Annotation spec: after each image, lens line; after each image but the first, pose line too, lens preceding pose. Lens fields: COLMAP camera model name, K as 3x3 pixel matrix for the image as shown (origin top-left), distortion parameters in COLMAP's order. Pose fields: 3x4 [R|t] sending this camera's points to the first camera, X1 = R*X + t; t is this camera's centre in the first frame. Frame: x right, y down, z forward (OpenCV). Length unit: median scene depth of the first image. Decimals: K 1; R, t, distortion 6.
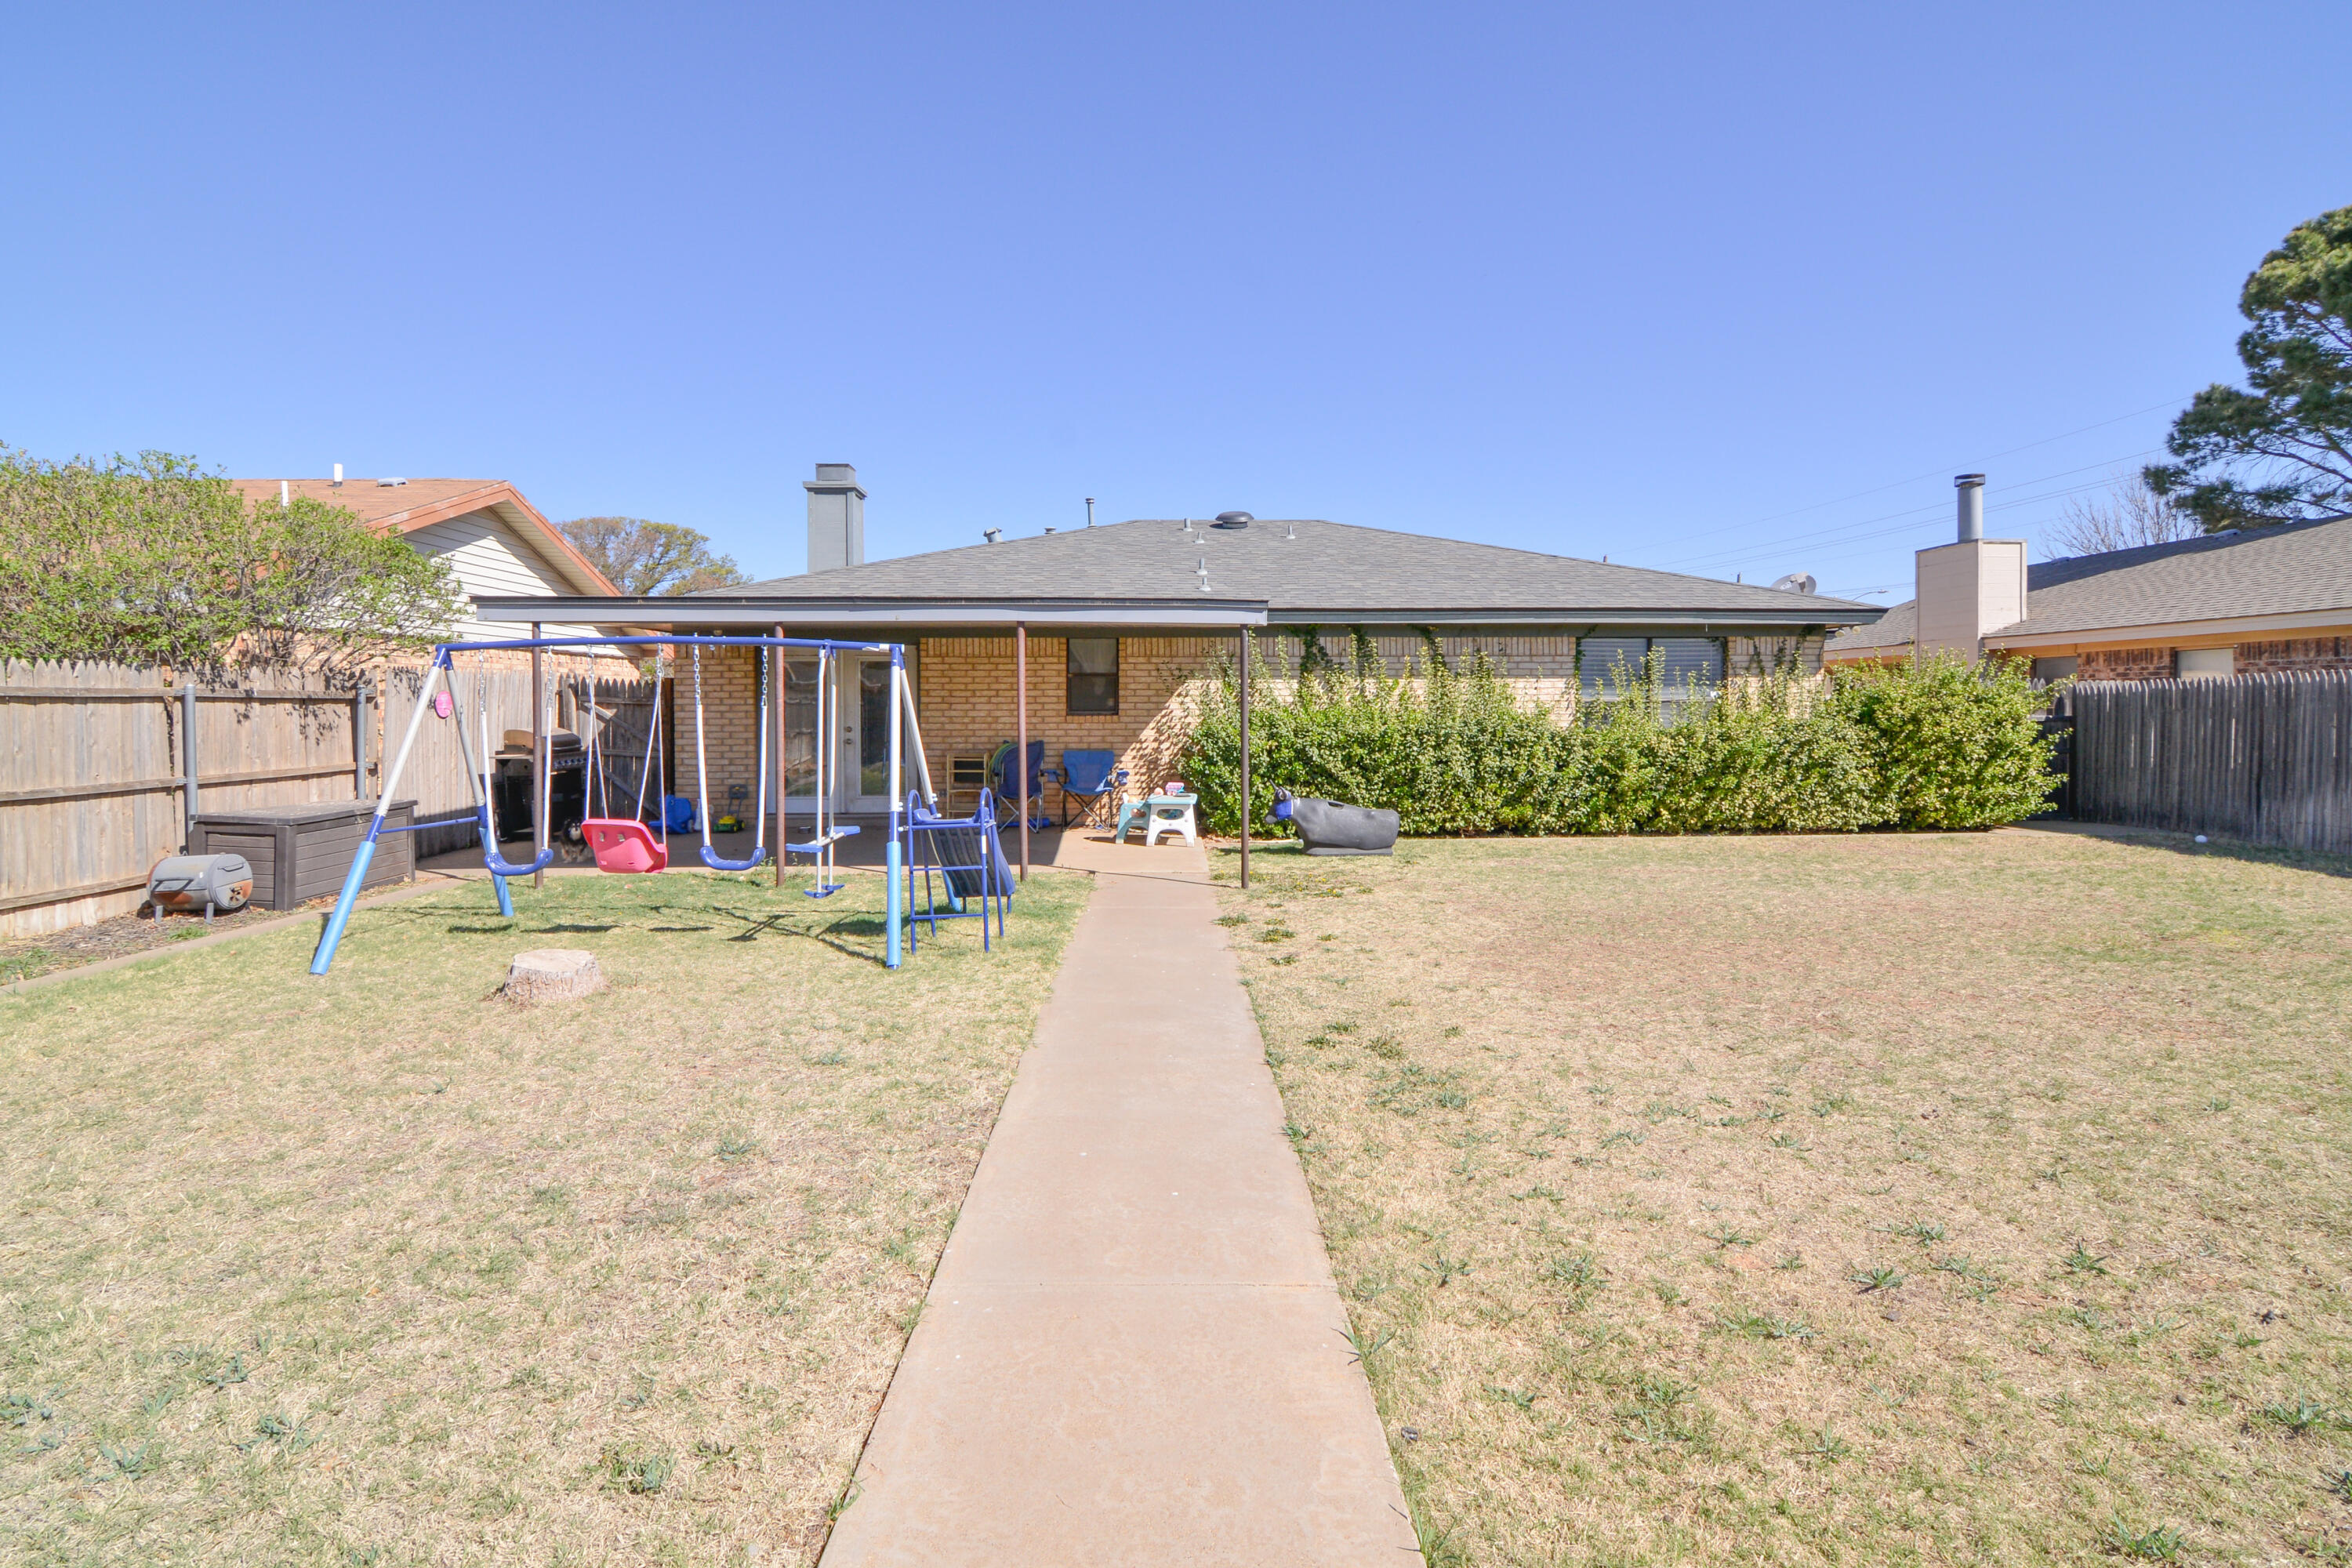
lens RADIAL K [[1171.3, 0, 1183.5], [0, 1171.3, 733.7], [0, 0, 1]] dist [-0.006438, -0.009498]
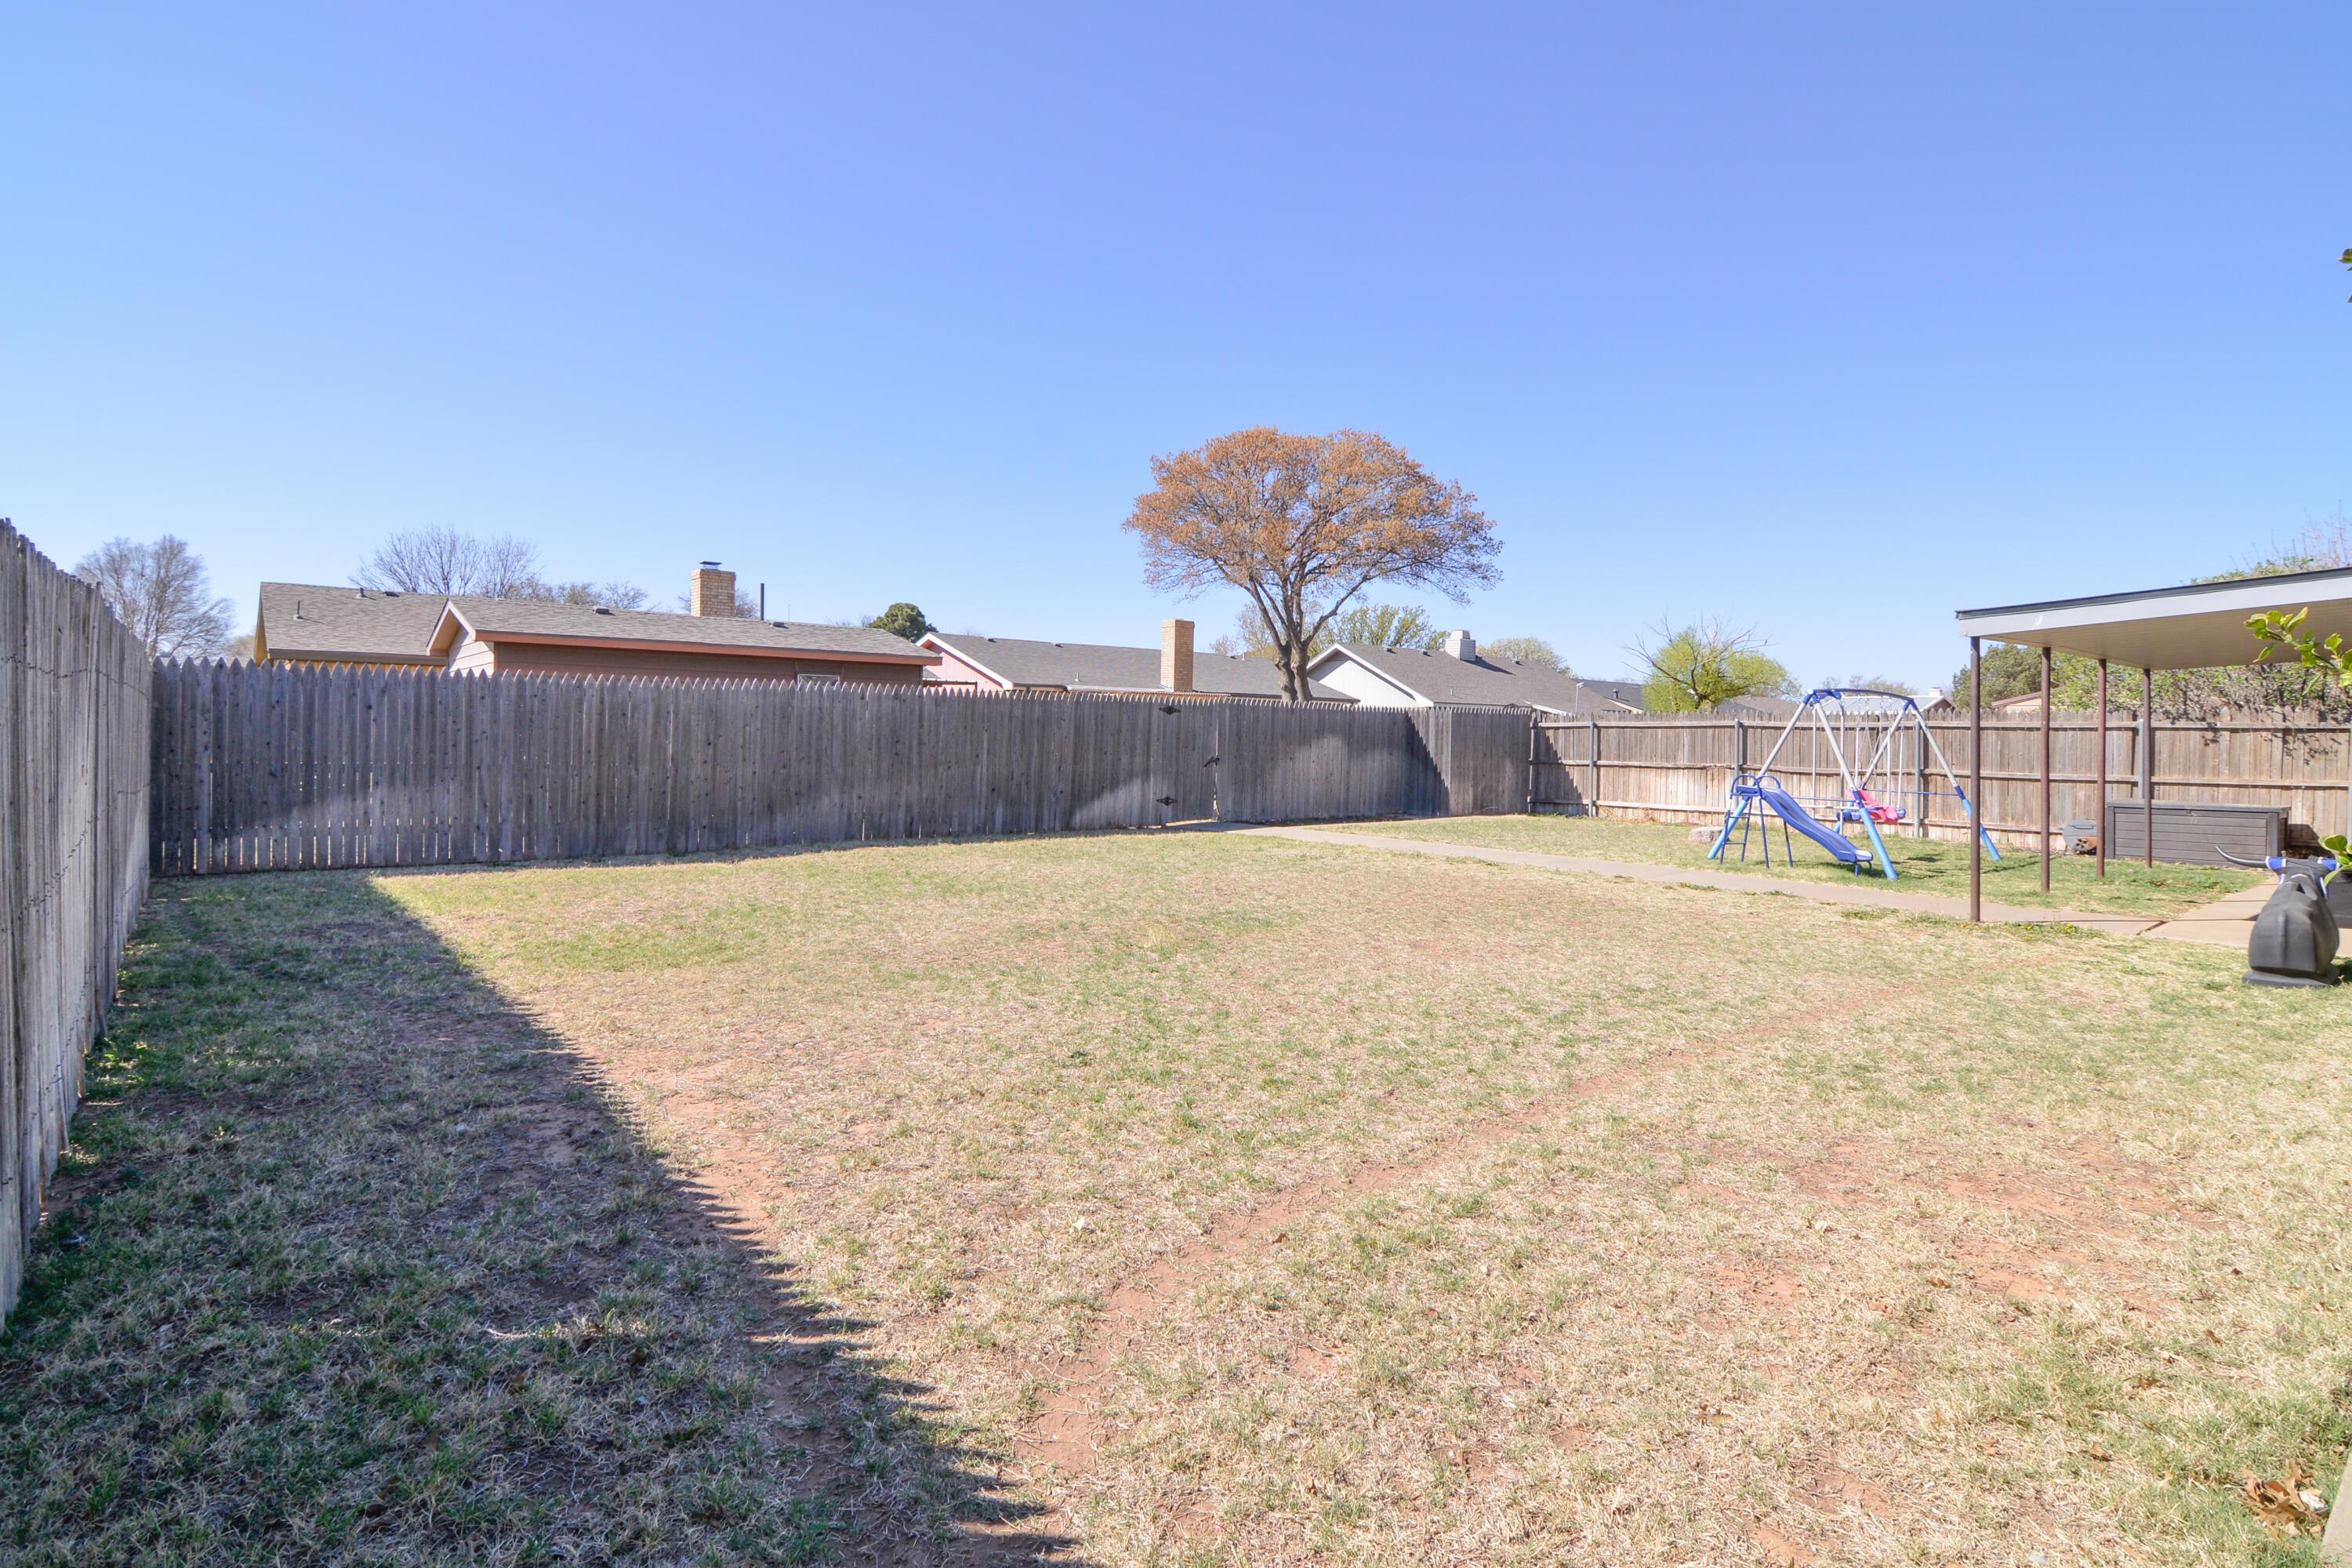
lens RADIAL K [[1171.3, 0, 1163.6], [0, 1171.3, 766.6], [0, 0, 1]] dist [-0.006438, -0.009498]
pose [[-0.794355, 0.008094, -0.607400, 0.780569], [-0.026376, 0.998509, 0.047800, -0.012057], [0.606881, 0.053991, -0.792957, 0.926162]]
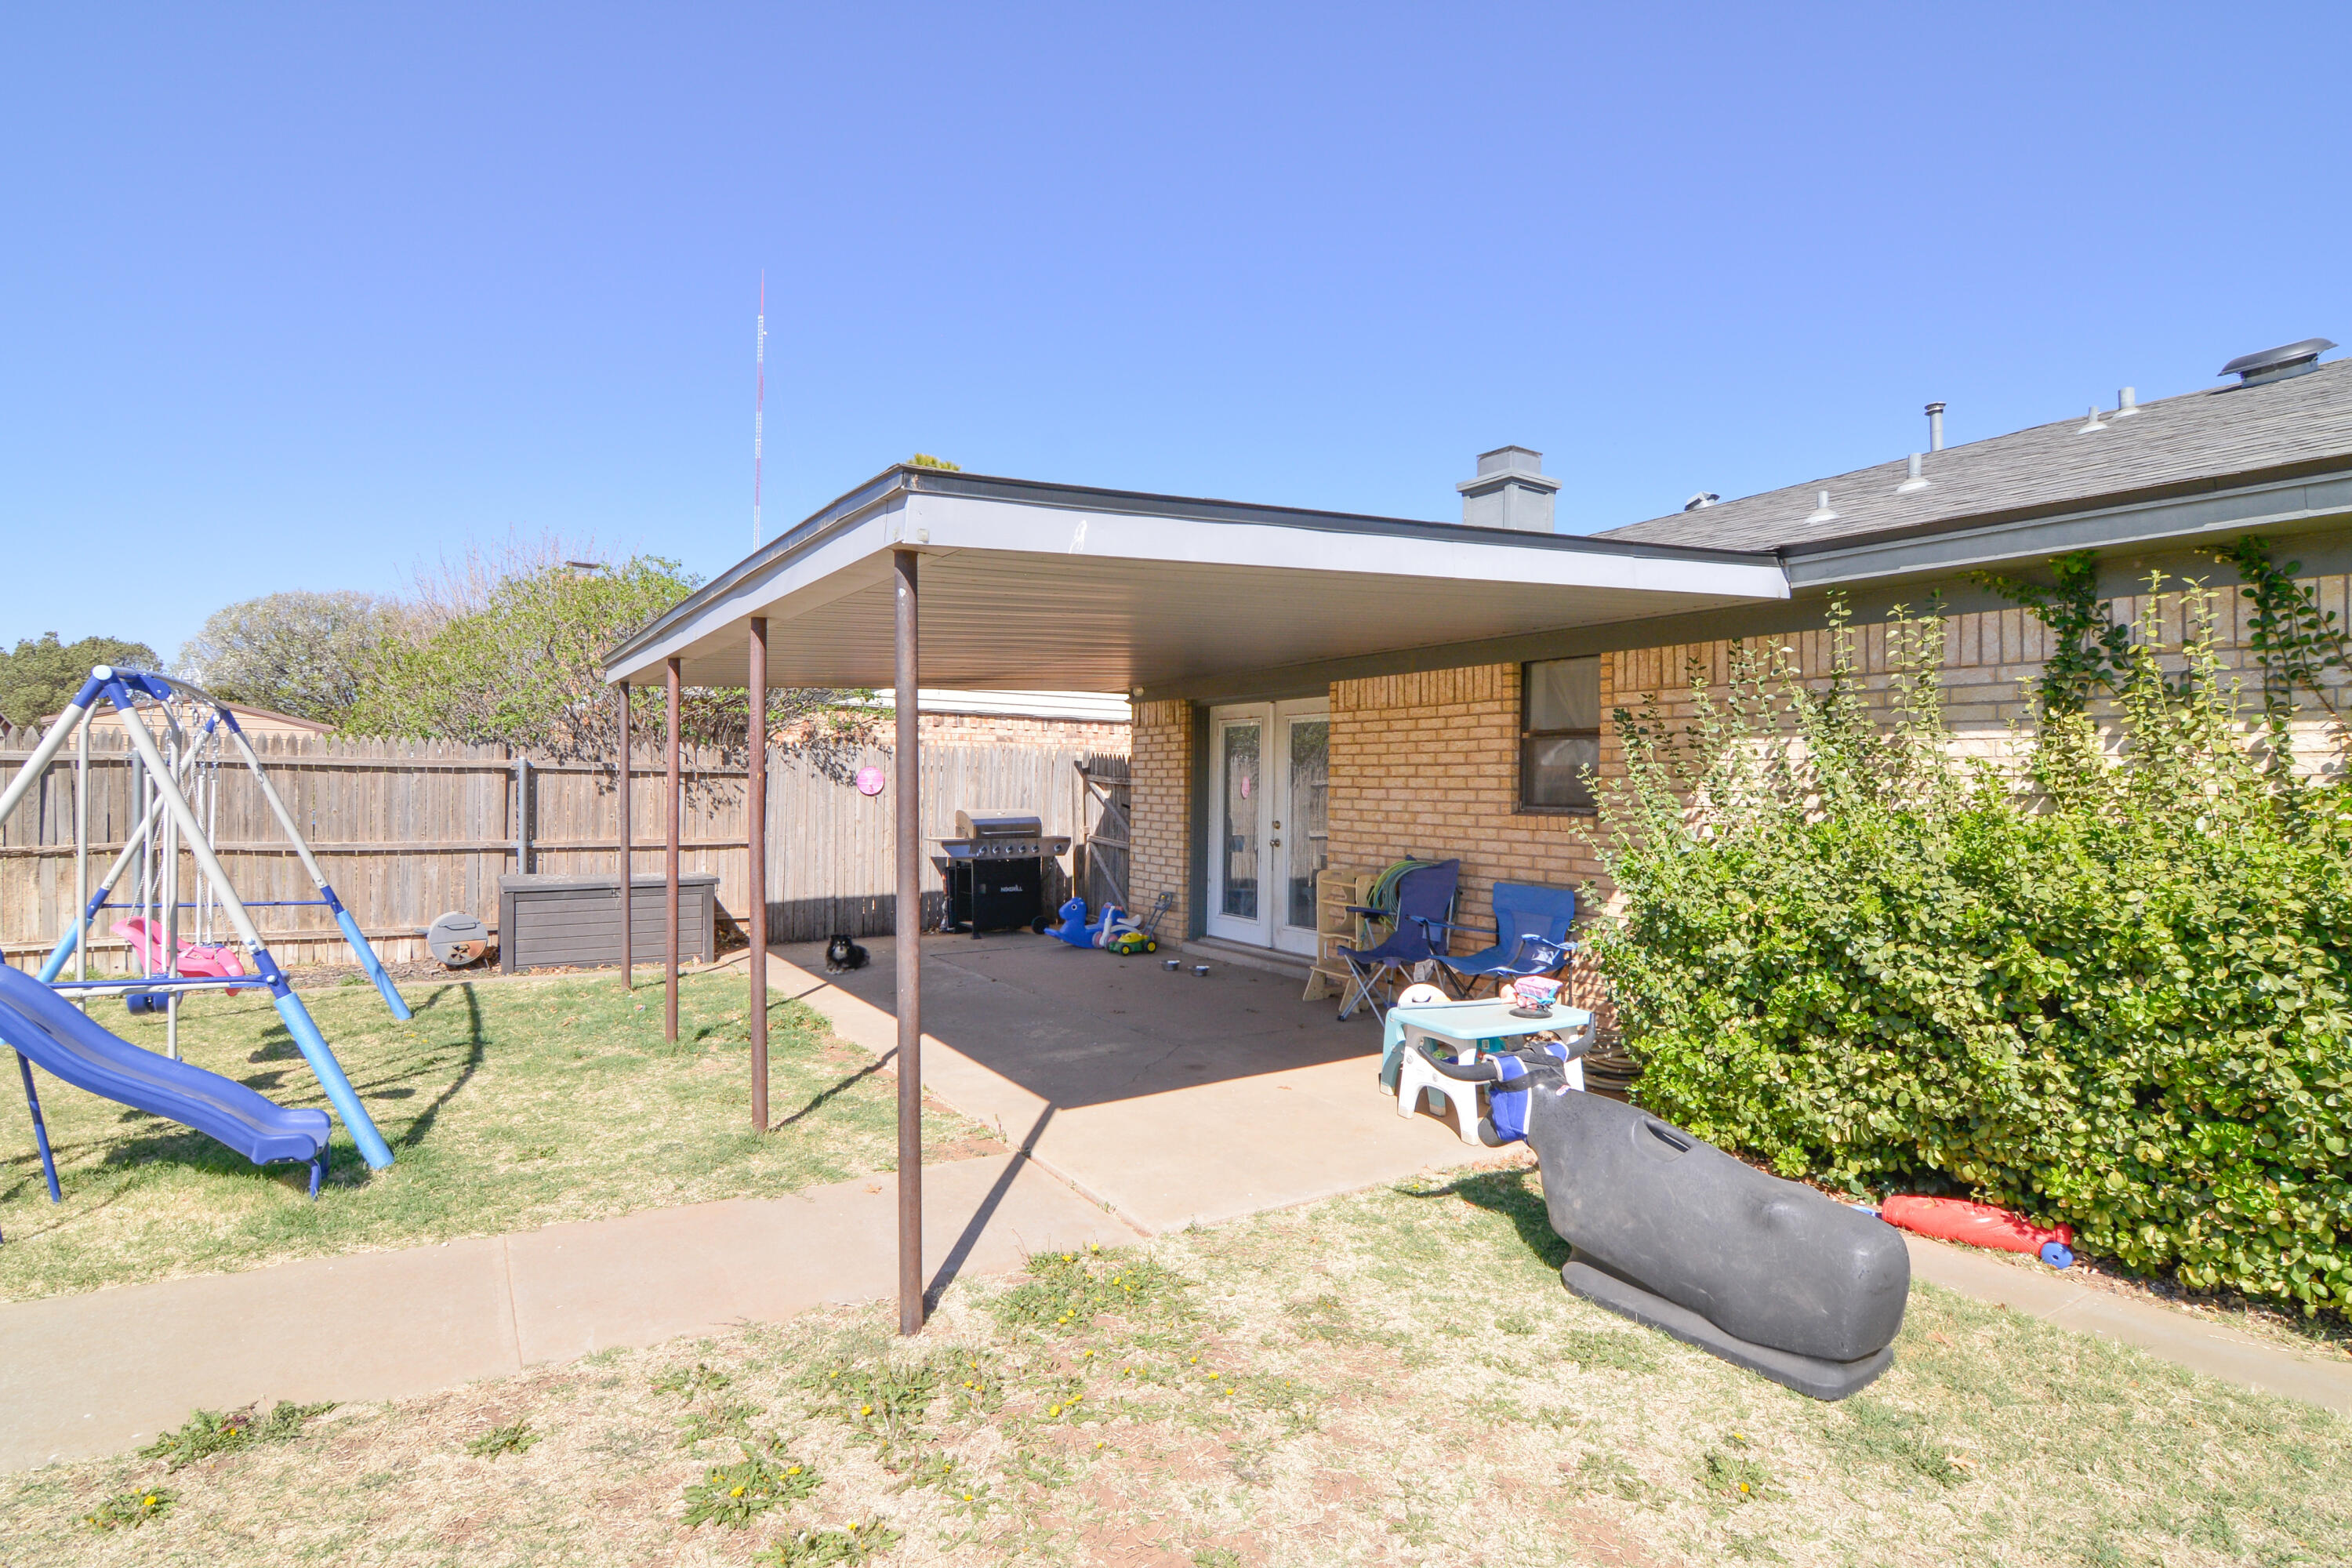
lens RADIAL K [[1171.3, 0, 1176.0], [0, 1171.3, 787.4], [0, 0, 1]] dist [-0.006438, -0.009498]
pose [[0.504626, 0.010030, -0.863280, 0.267479], [-0.037946, 0.999224, -0.010572, -0.016480], [0.862504, 0.038093, 0.504615, 0.617957]]
